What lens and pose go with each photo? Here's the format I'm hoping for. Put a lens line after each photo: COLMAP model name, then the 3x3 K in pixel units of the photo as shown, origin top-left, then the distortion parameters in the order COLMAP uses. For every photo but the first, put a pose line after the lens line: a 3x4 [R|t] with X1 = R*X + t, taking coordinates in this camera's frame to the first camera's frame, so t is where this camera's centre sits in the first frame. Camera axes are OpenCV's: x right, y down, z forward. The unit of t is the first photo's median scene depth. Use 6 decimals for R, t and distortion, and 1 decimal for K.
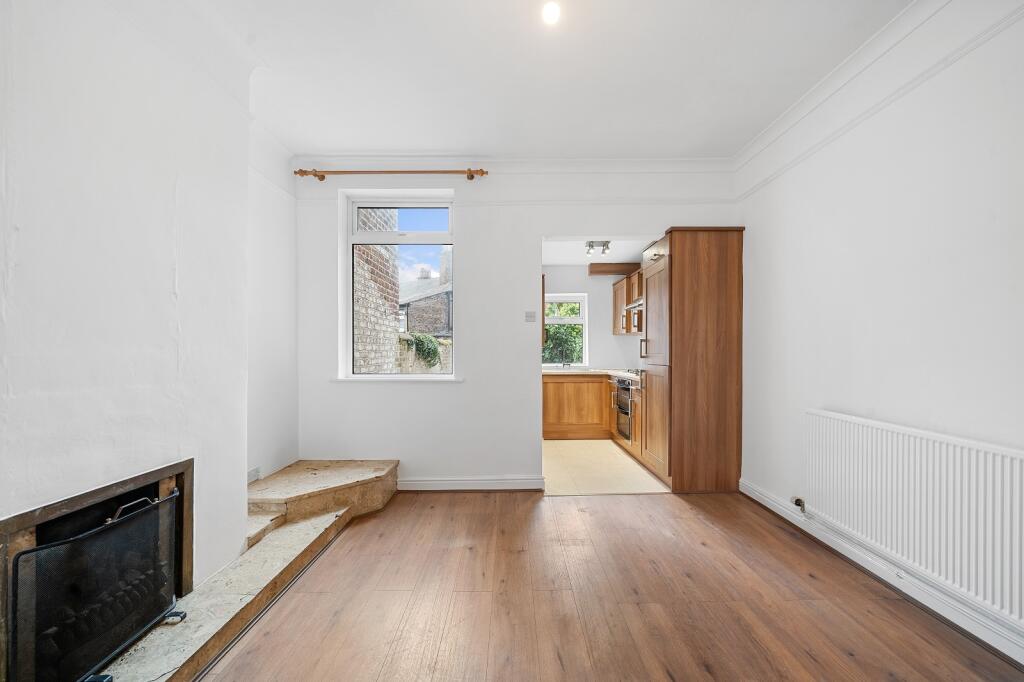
lens RADIAL K [[376.6, 0, 510.5], [0, 376.6, 355.5], [0, 0, 1]] dist [-0.003872, 0.000038]
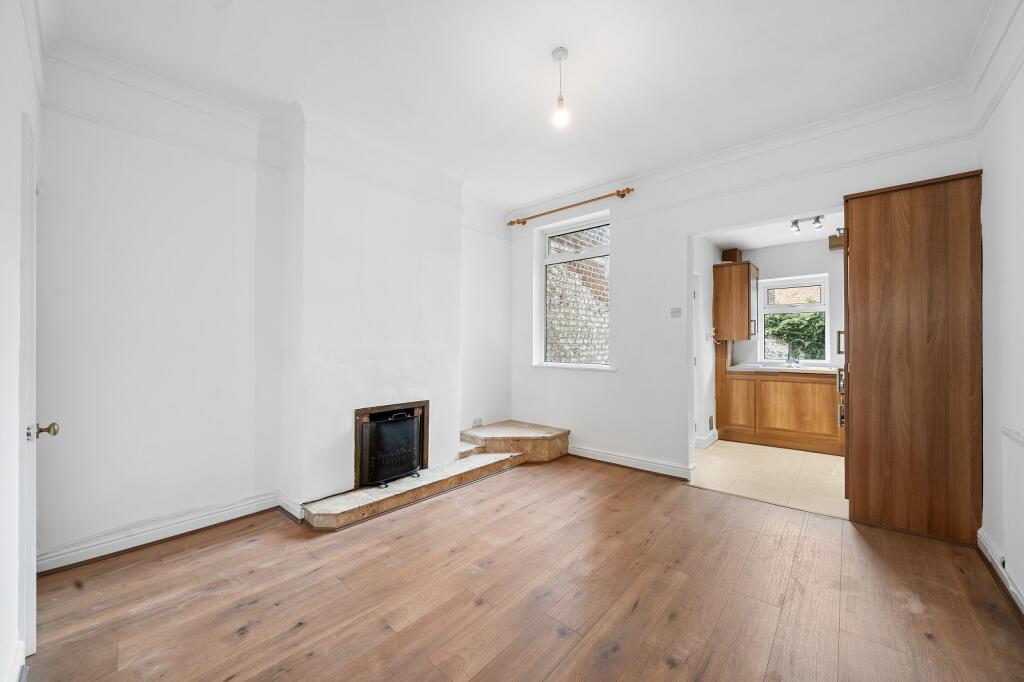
lens RADIAL K [[376.6, 0, 506.9], [0, 376.6, 342.8], [0, 0, 1]] dist [-0.003872, 0.000038]
pose [[0.746168, -0.000815, -0.665757, 0.413158], [-0.008456, 0.999907, -0.010700, -0.003018], [0.665704, 0.013614, 0.746092, -0.105195]]
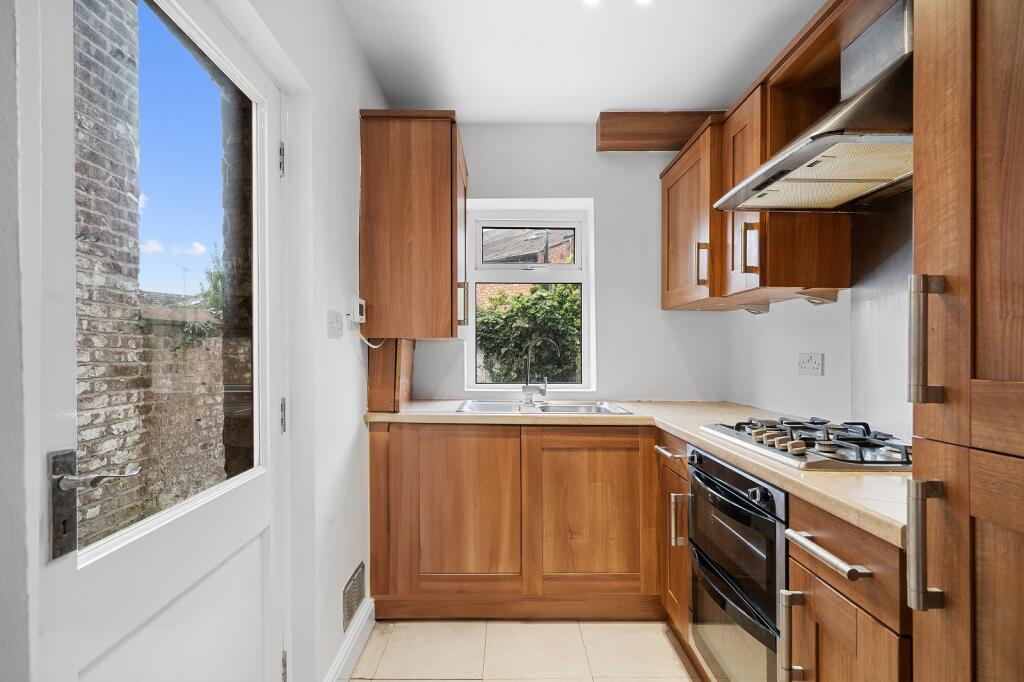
lens RADIAL K [[479.0, 0, 512.8], [0, 479.0, 352.1], [0, 0, 1]] dist [-0.004101, -0.000112]
pose [[0.999898, 0.003255, 0.013902, 0.214464], [-0.003119, 0.999947, -0.009801, -0.012103], [-0.013933, 0.009757, 0.999855, 0.959747]]
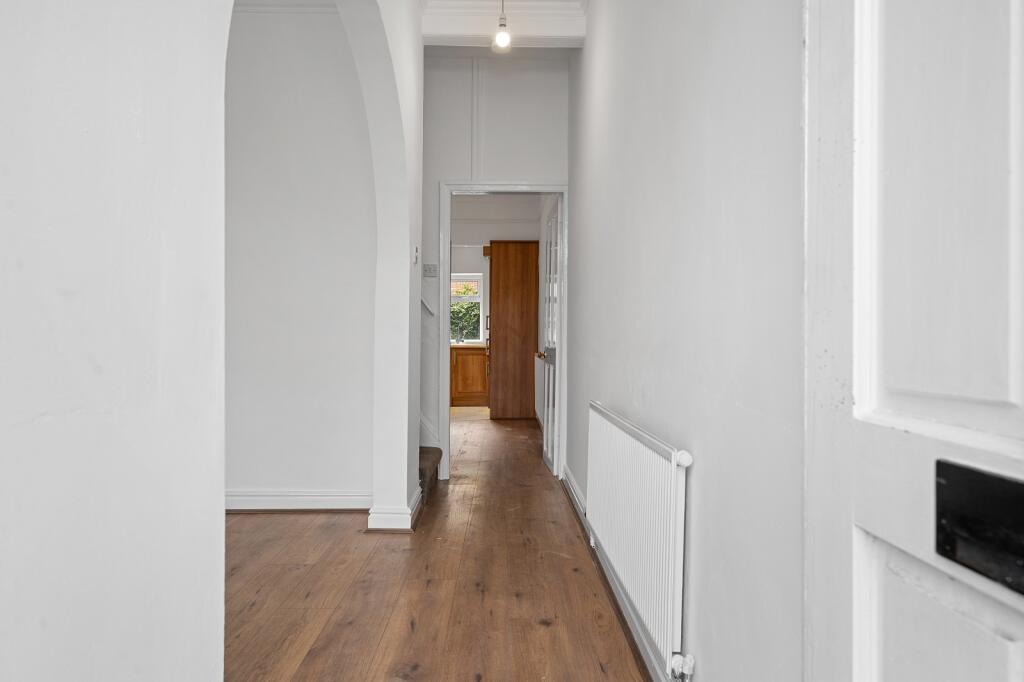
lens RADIAL K [[663.5, 0, 511.4], [0, 663.5, 343.0], [0, 0, 1]] dist [-0.000456, -0.000005]
pose [[0.999575, 0.013388, 0.025880, 0.438811], [-0.013124, 0.999860, -0.010350, 0.090053], [-0.026015, 0.010006, 0.999611, -1.588413]]
